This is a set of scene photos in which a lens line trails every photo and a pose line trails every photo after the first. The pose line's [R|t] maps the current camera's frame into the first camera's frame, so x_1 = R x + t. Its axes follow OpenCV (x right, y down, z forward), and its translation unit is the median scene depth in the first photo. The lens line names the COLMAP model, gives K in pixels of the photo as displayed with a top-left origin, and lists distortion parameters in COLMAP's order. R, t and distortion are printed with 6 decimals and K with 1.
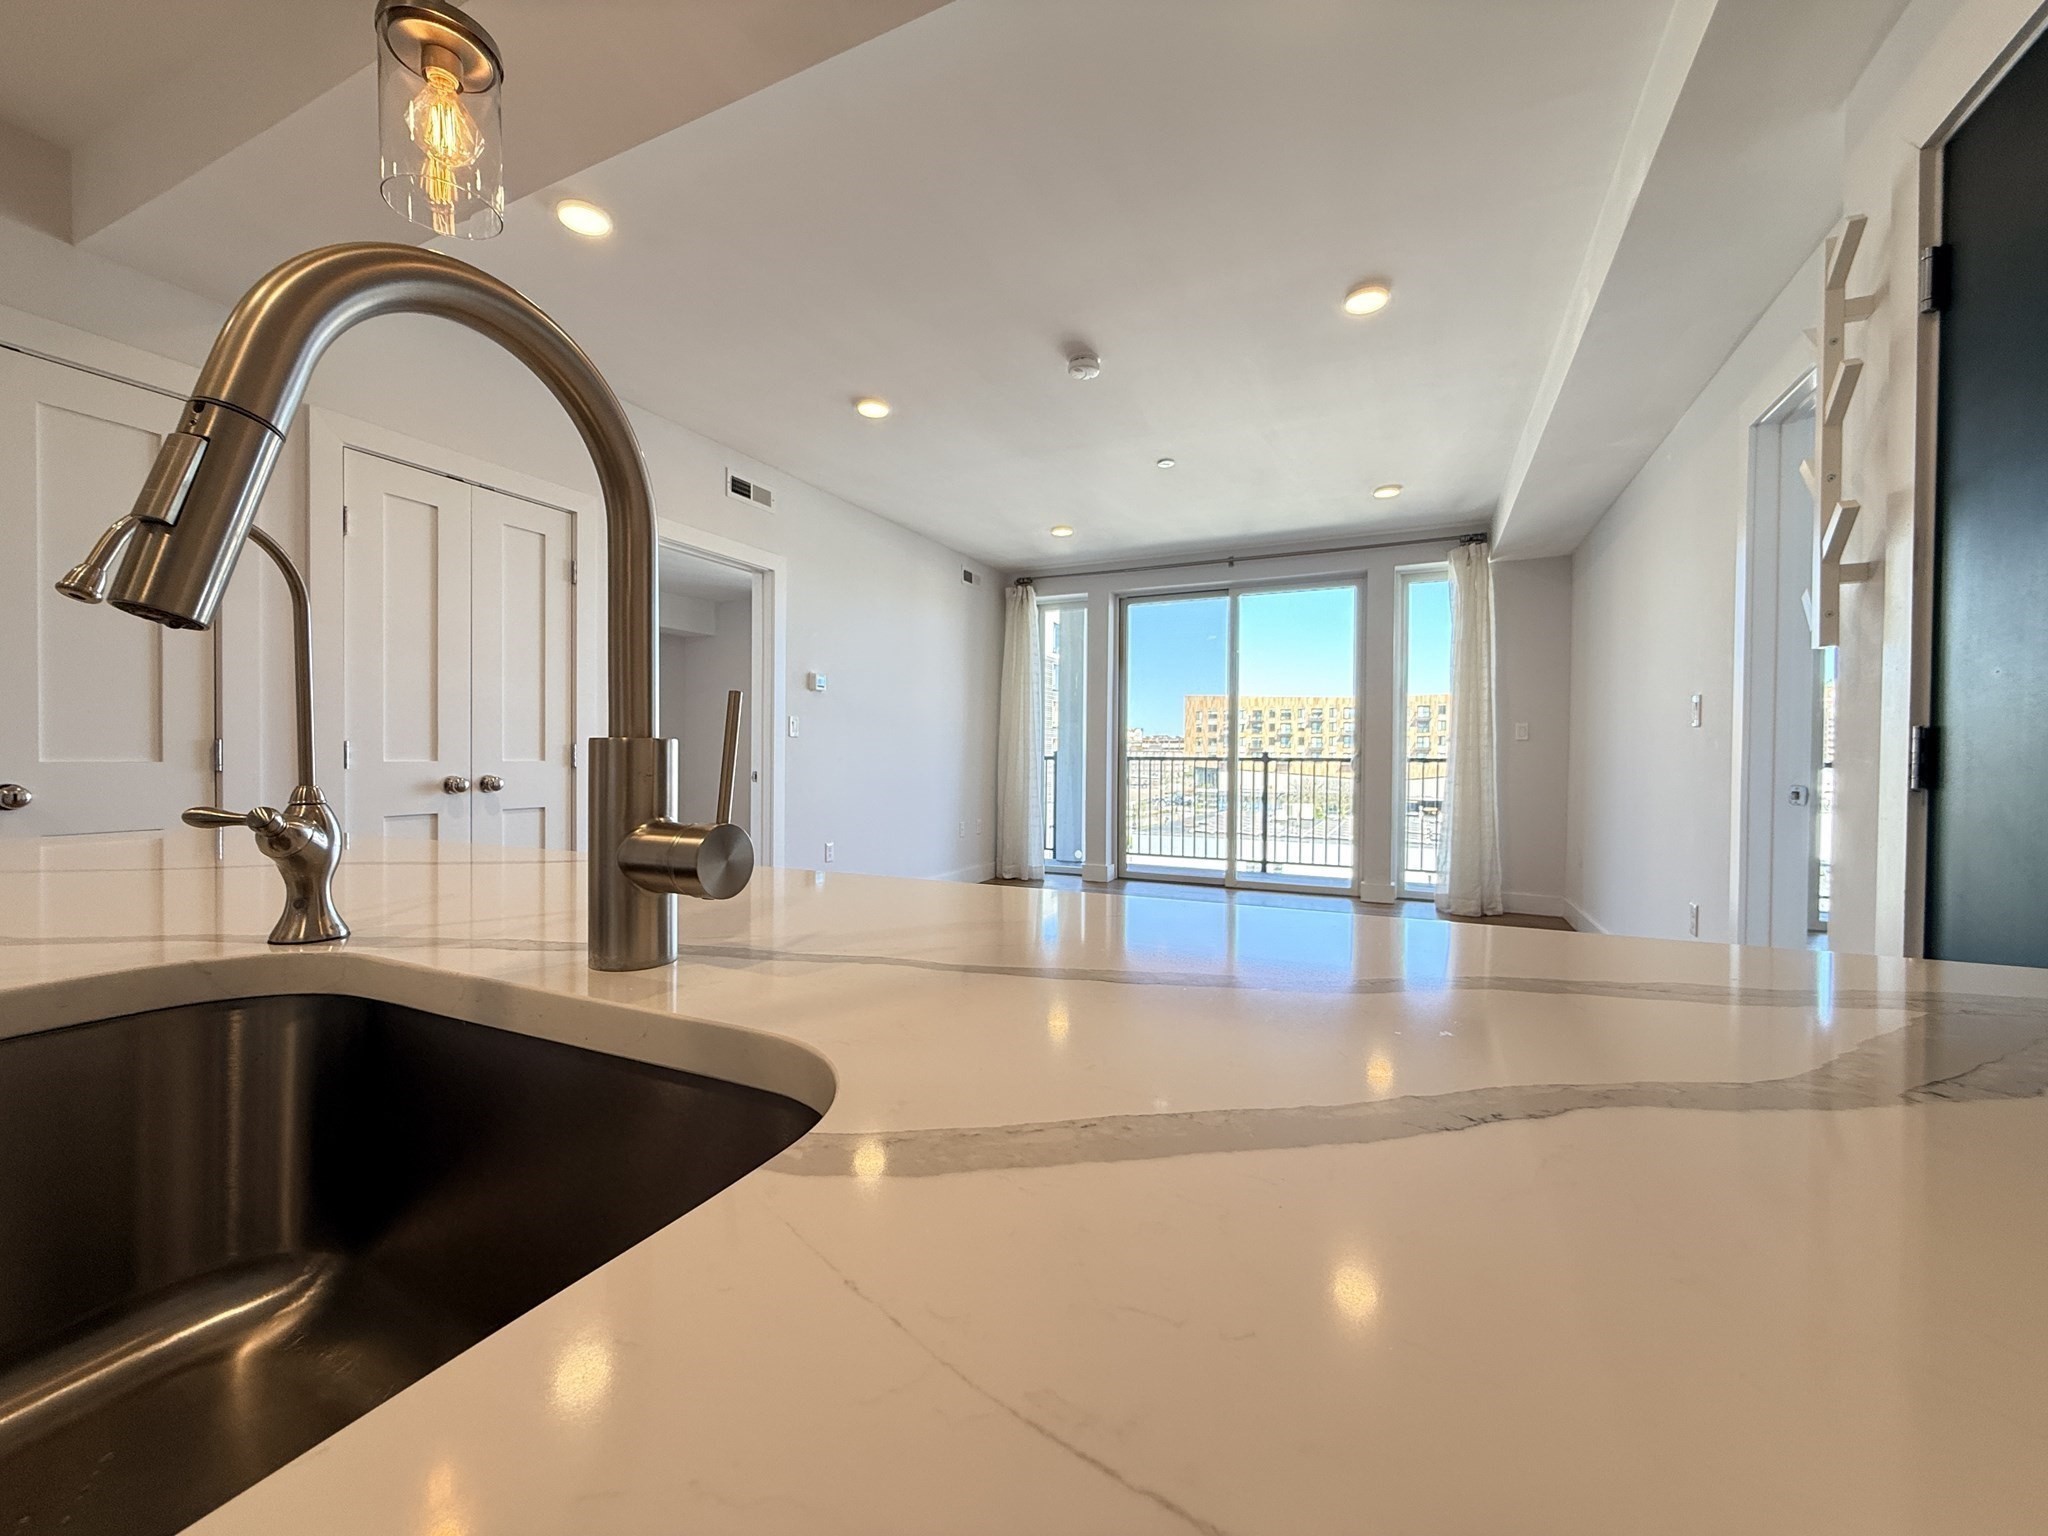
lens RADIAL K [[814.3, 0, 1017.6], [0, 814.3, 766.0], [0, 0, 1]] dist [-0.000174, -0.000055]
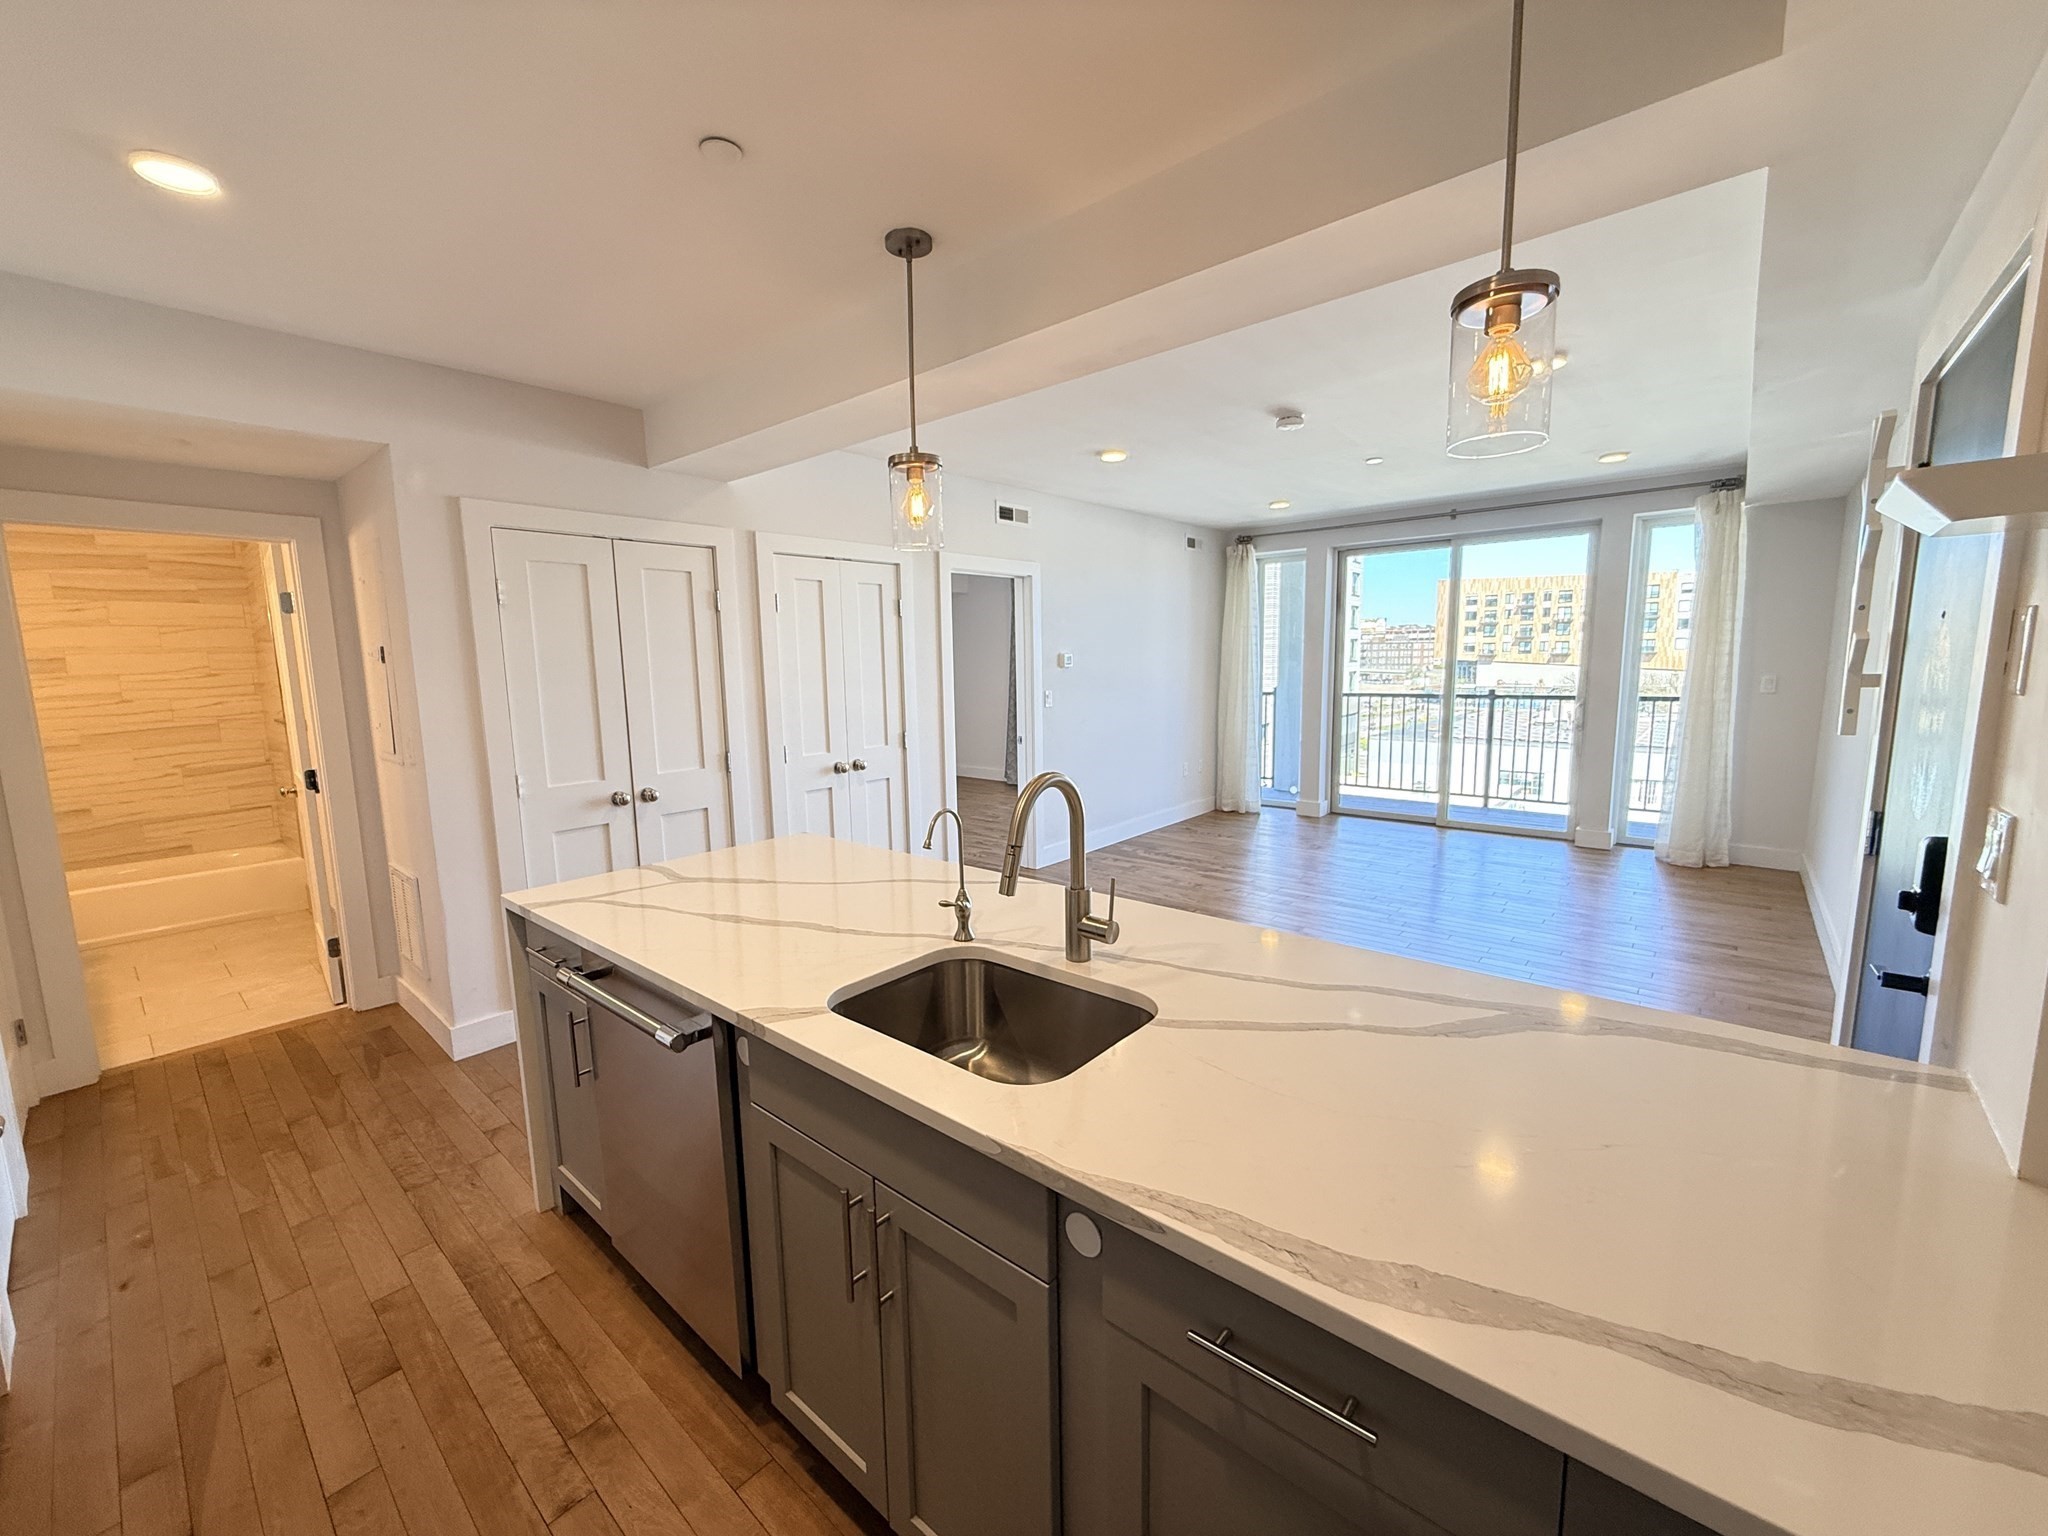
lens RADIAL K [[814.3, 0, 1017.6], [0, 814.3, 766.0], [0, 0, 1]] dist [-0.000174, -0.000055]
pose [[0.963688, 0.009685, -0.266856, 0.010594], [0.023556, 0.992363, 0.121083, -0.076885], [0.265990, -0.122972, 0.956100, -0.171431]]
